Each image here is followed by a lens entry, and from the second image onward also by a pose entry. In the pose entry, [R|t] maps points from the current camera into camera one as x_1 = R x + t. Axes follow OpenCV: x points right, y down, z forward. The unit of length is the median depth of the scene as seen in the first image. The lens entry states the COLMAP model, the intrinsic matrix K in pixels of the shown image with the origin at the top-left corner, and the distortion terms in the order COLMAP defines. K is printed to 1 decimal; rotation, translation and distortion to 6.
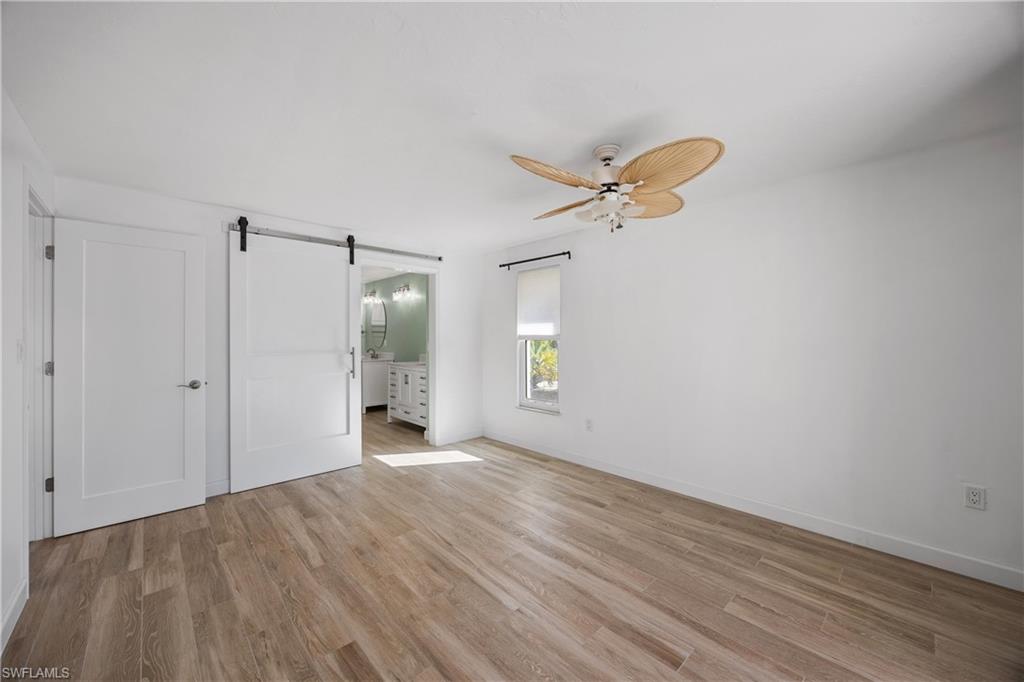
lens RADIAL K [[391.5, 0, 511.0], [0, 391.5, 336.8], [0, 0, 1]] dist [-0.005832, 0.000533]
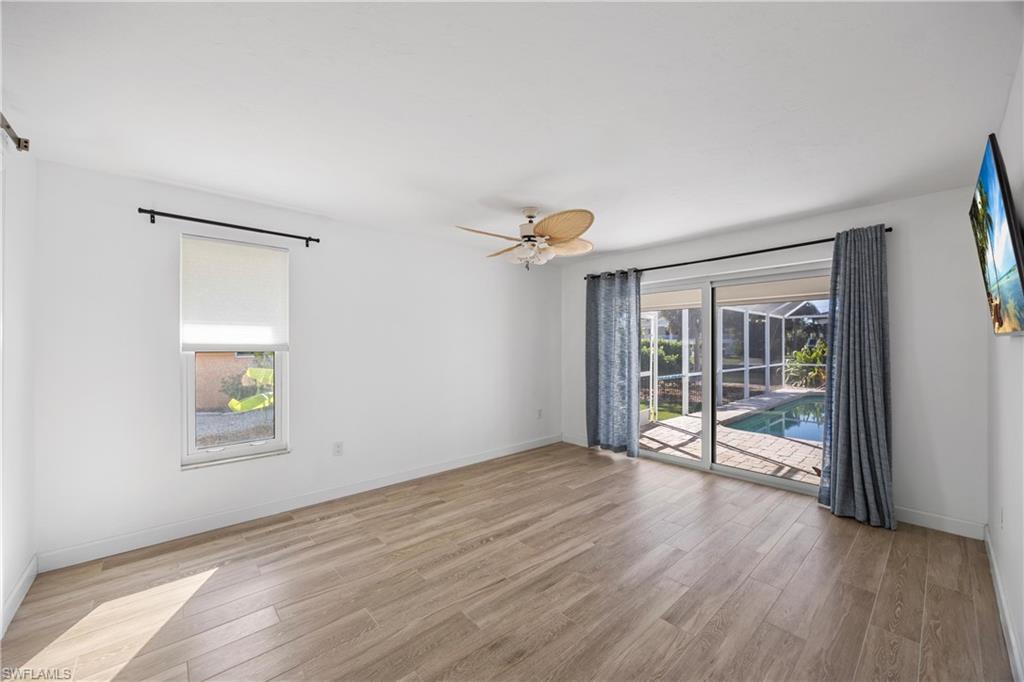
lens RADIAL K [[391.5, 0, 512.0], [0, 391.5, 345.9], [0, 0, 1]] dist [-0.005832, 0.000533]
pose [[0.010807, 0.003475, 0.999936, -1.000153], [0.000661, 0.999994, -0.003483, 0.002613], [-0.999941, 0.000698, 0.010804, 0.926827]]
